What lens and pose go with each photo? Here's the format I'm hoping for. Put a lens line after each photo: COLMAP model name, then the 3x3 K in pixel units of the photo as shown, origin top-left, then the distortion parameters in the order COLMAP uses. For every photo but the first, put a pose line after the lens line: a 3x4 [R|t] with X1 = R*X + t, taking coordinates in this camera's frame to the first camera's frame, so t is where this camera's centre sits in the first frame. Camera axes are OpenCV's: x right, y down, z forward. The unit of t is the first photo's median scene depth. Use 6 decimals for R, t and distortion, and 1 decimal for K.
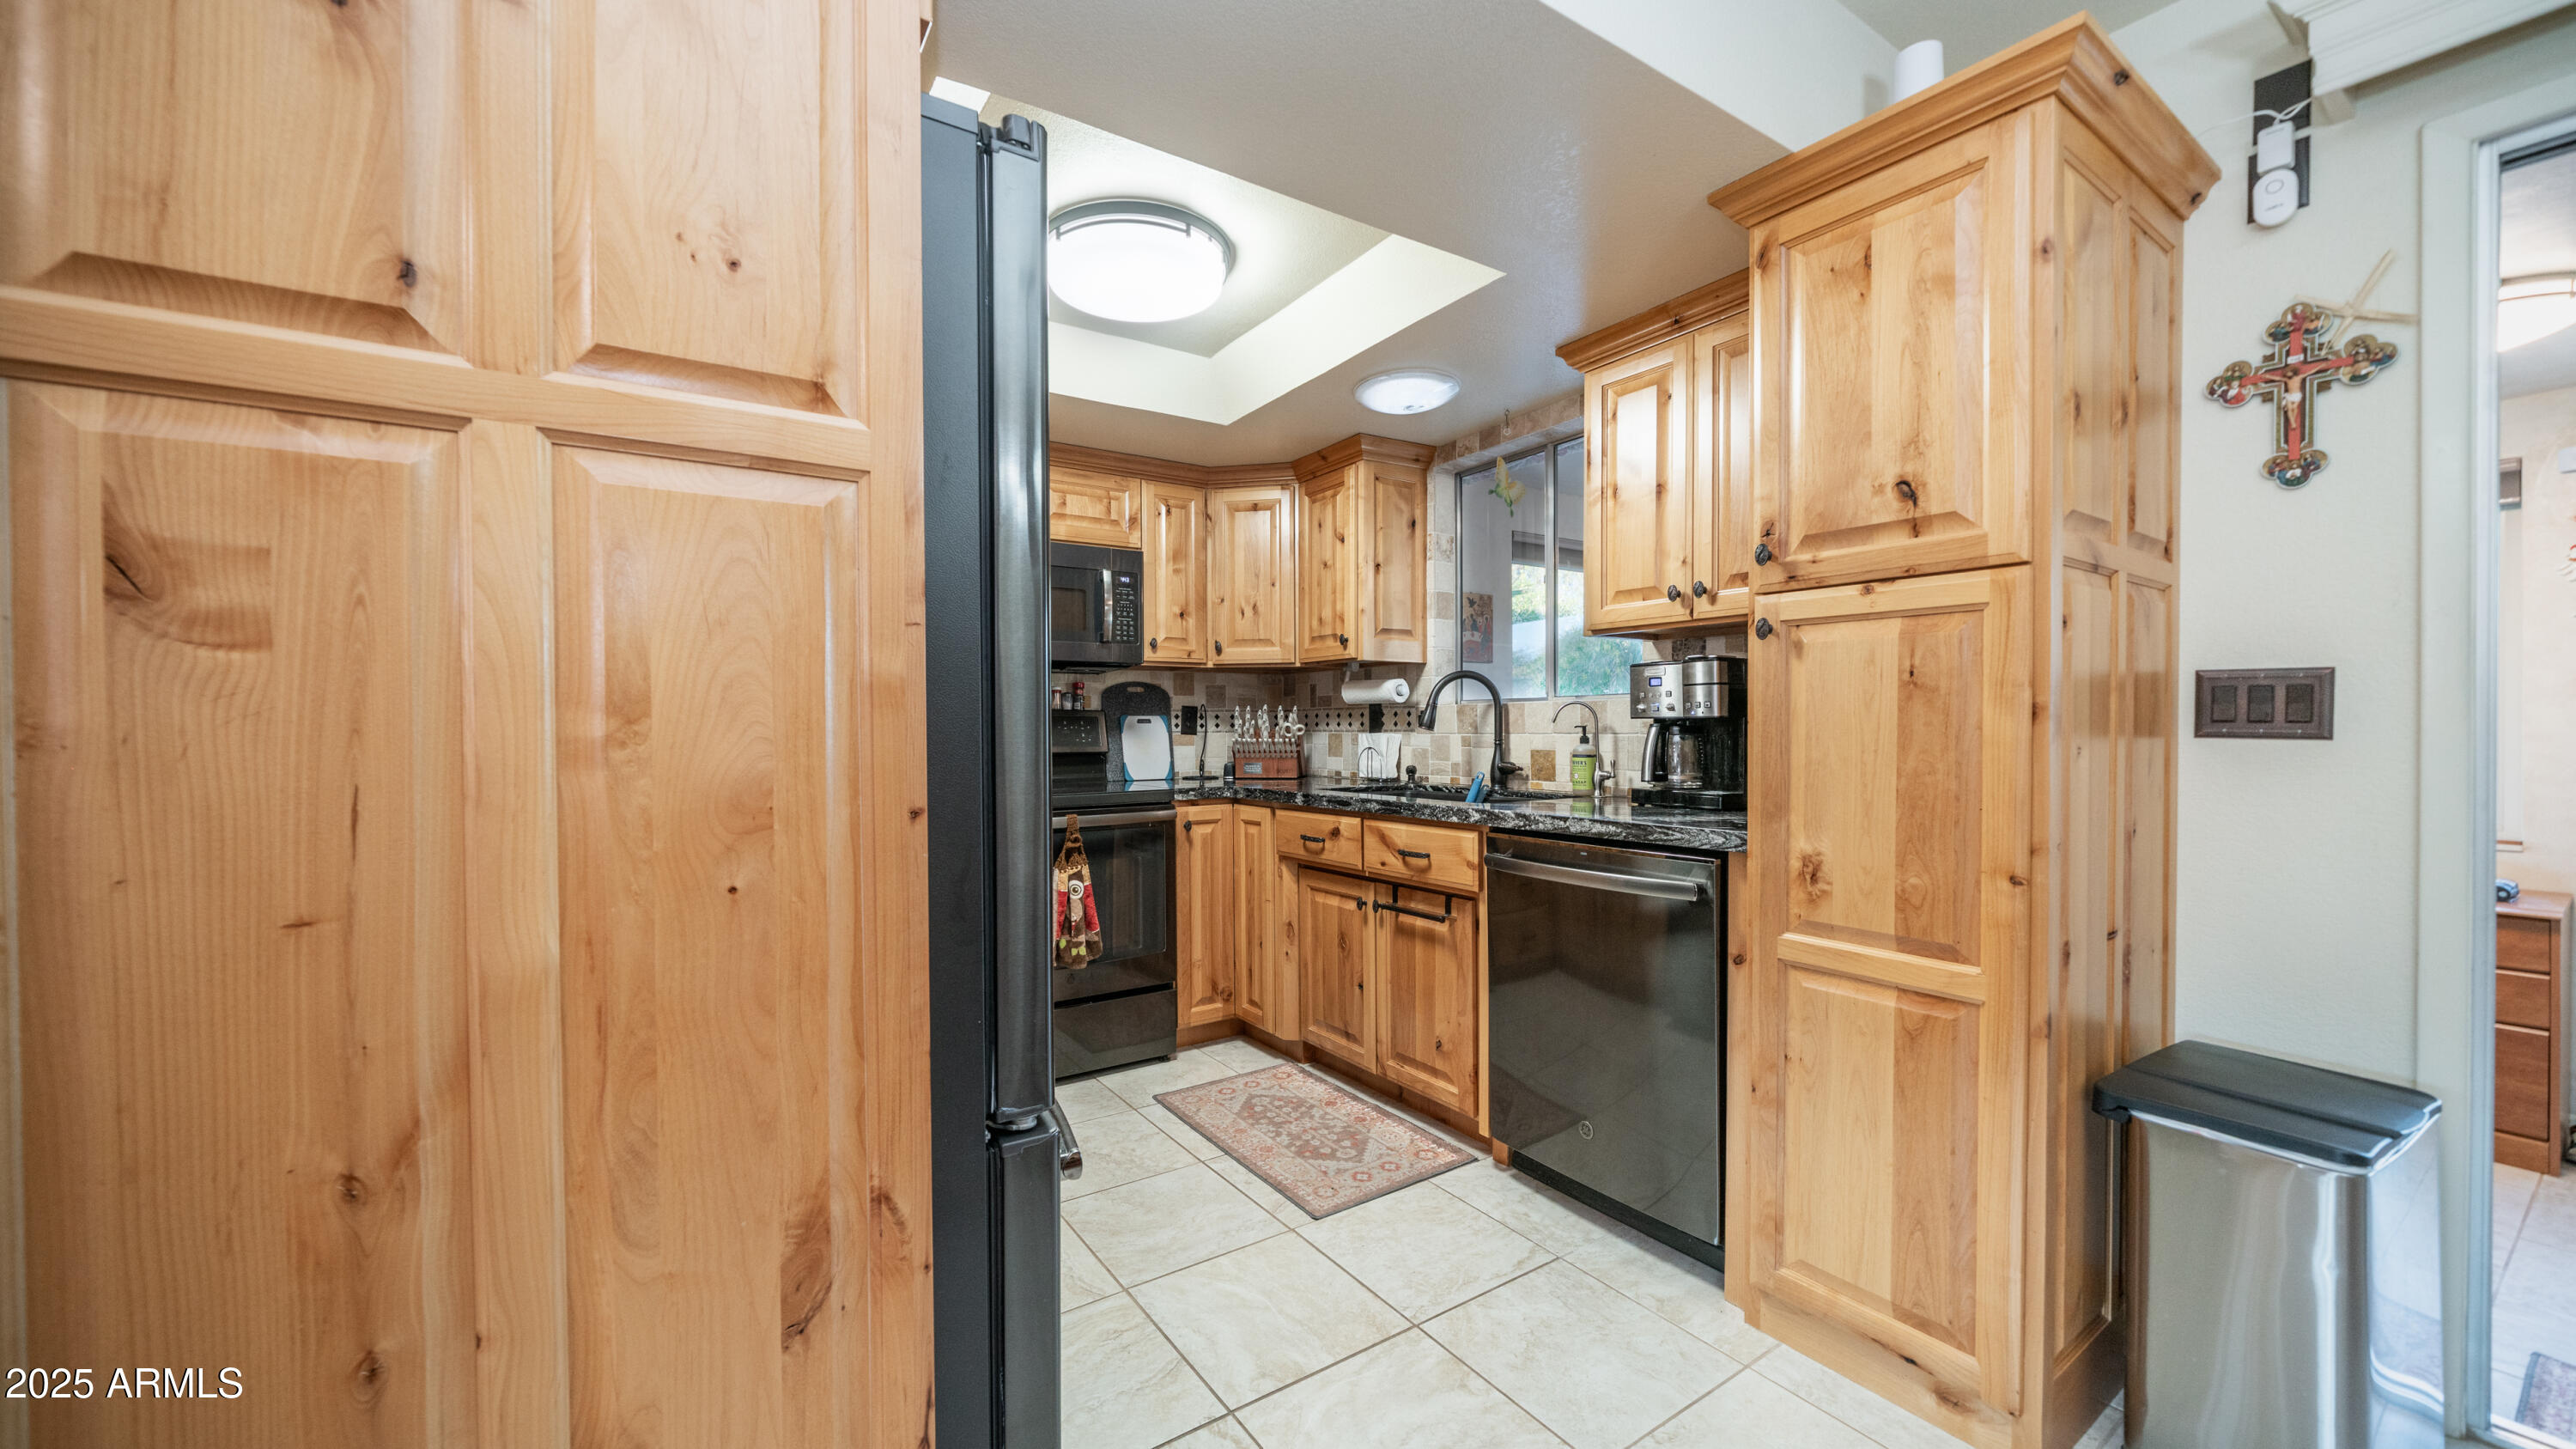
lens RADIAL K [[950.4, 0, 1270.3], [0, 950.4, 734.4], [0, 0, 1]] dist [-0.008252, 0.000129]
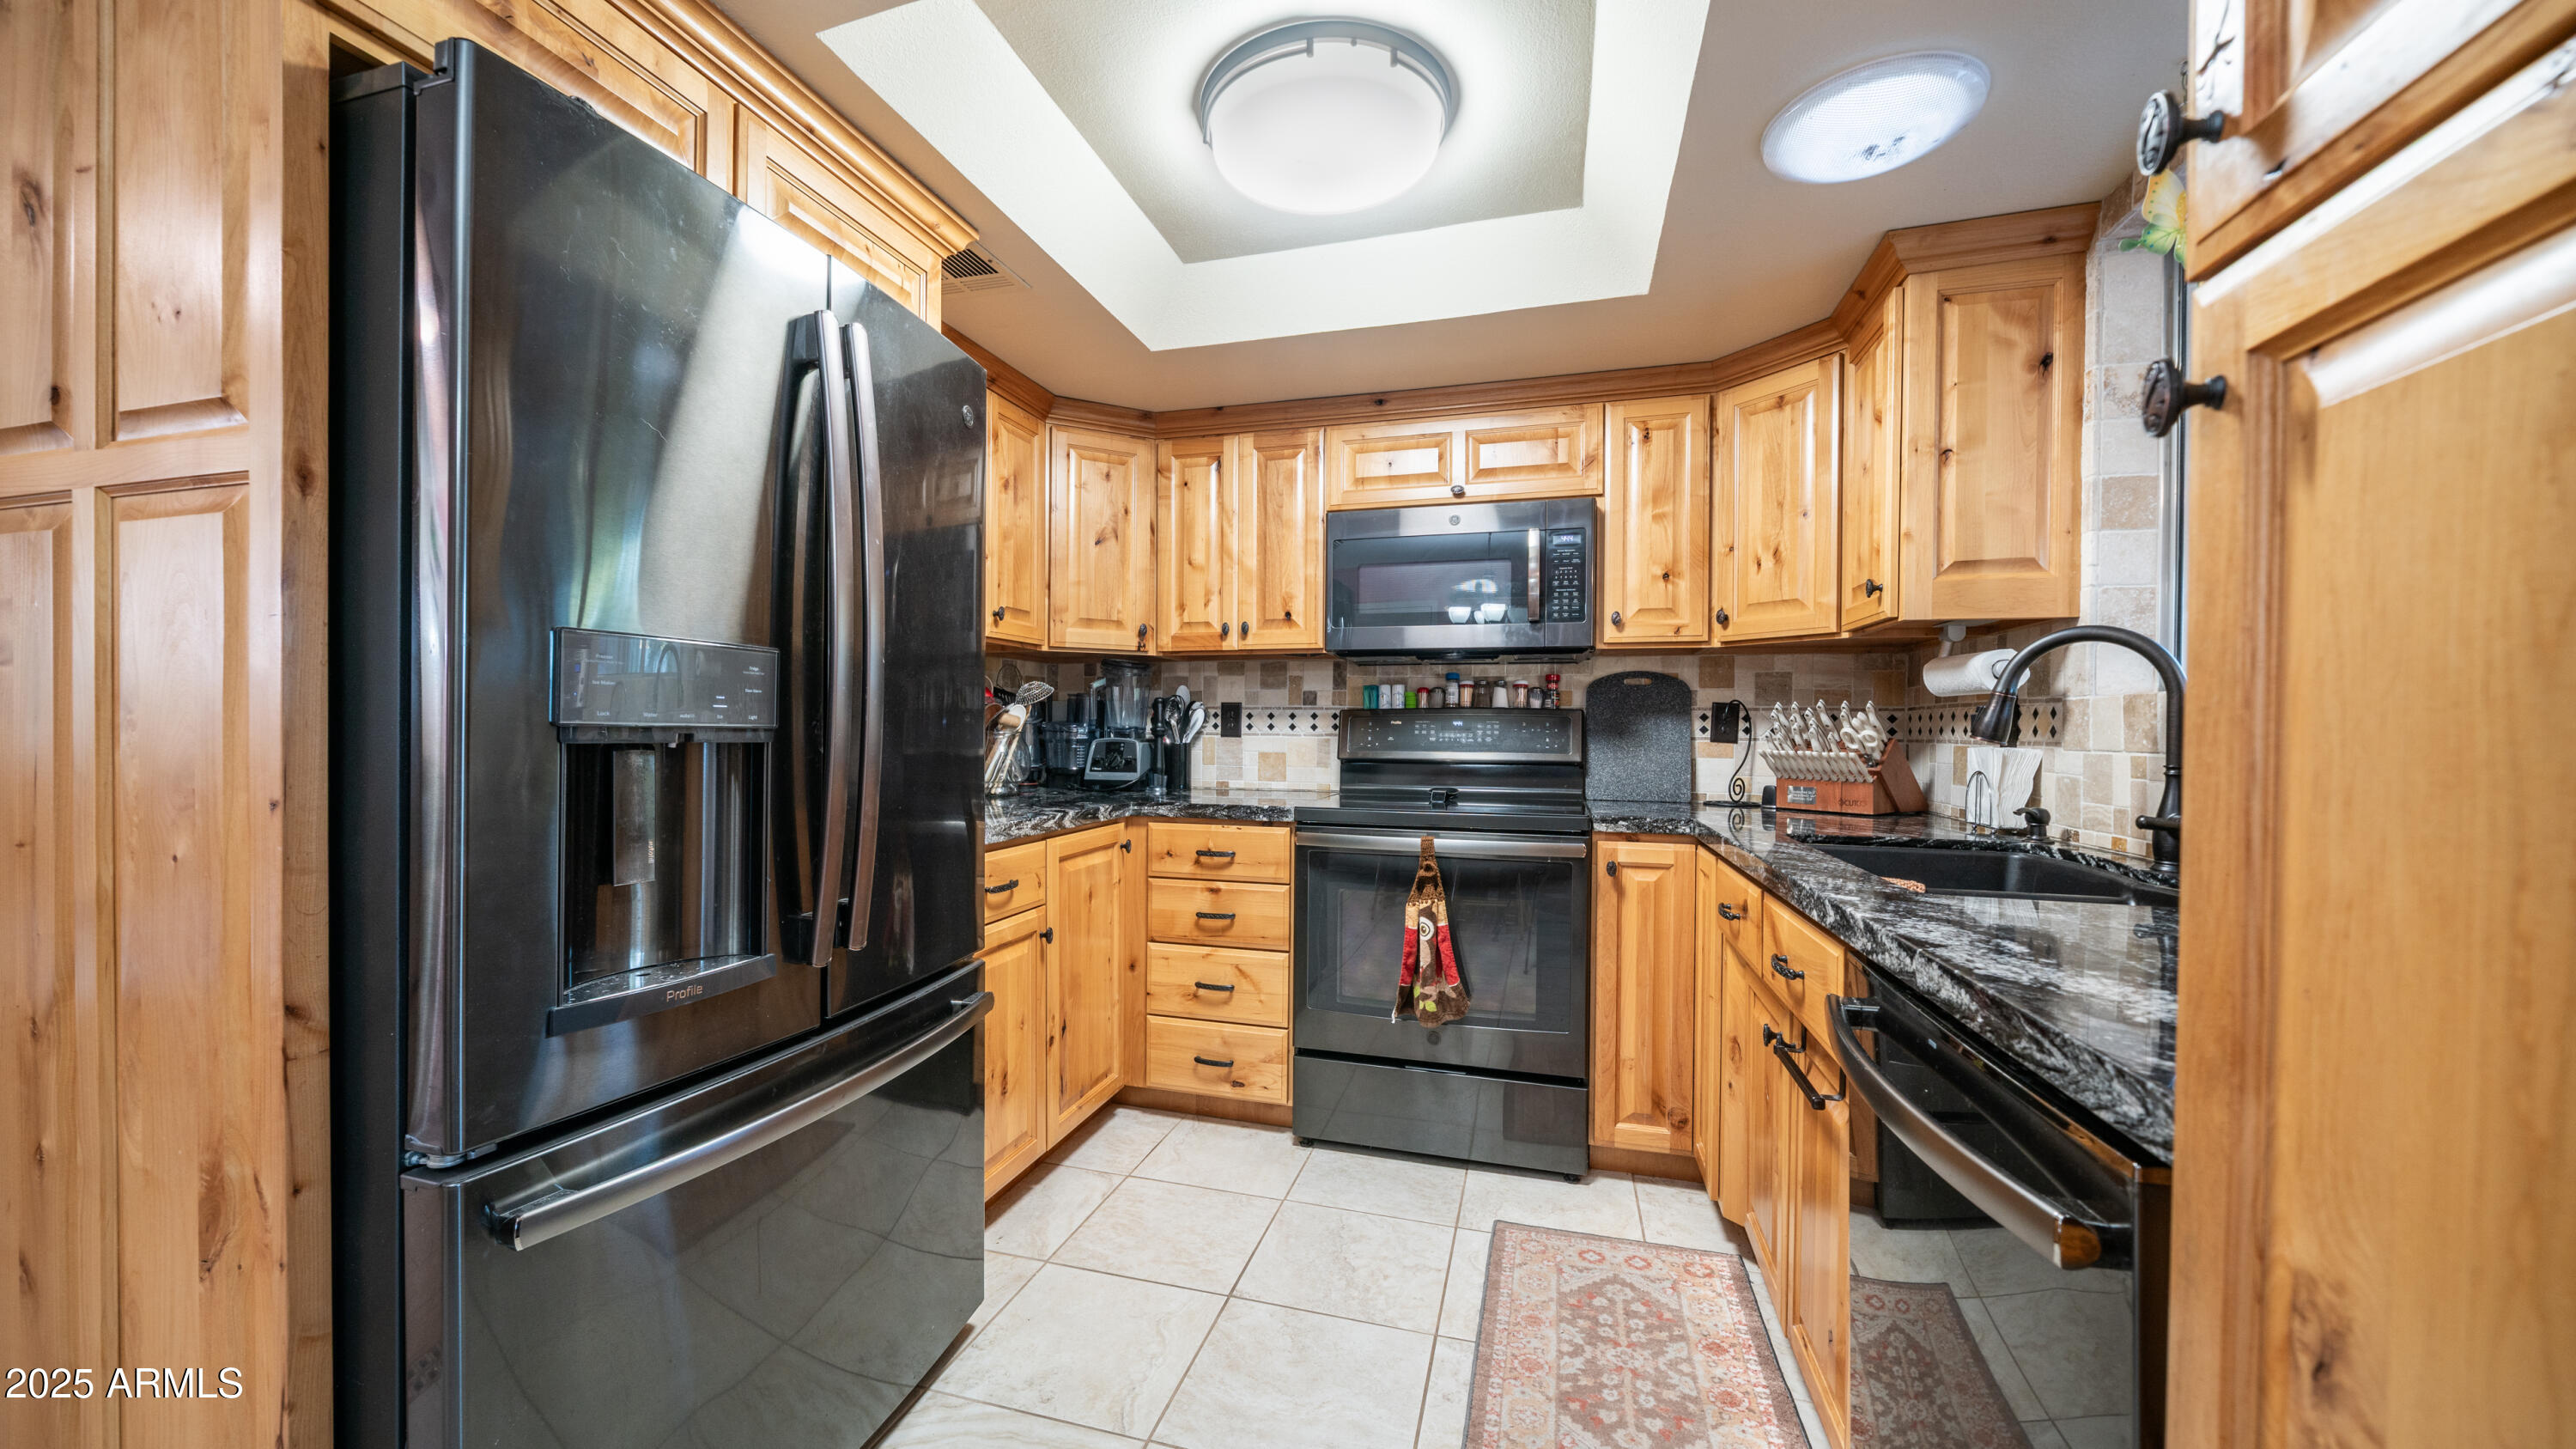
lens RADIAL K [[962.6, 0, 1258.9], [0, 962.6, 733.1], [0, 0, 1]] dist [-0.002035, -0.000209]
pose [[0.640583, 0.015751, -0.767728, 0.298123], [-0.018872, 0.999811, 0.004766, -0.004629], [0.767657, 0.011436, 0.640758, 0.322229]]
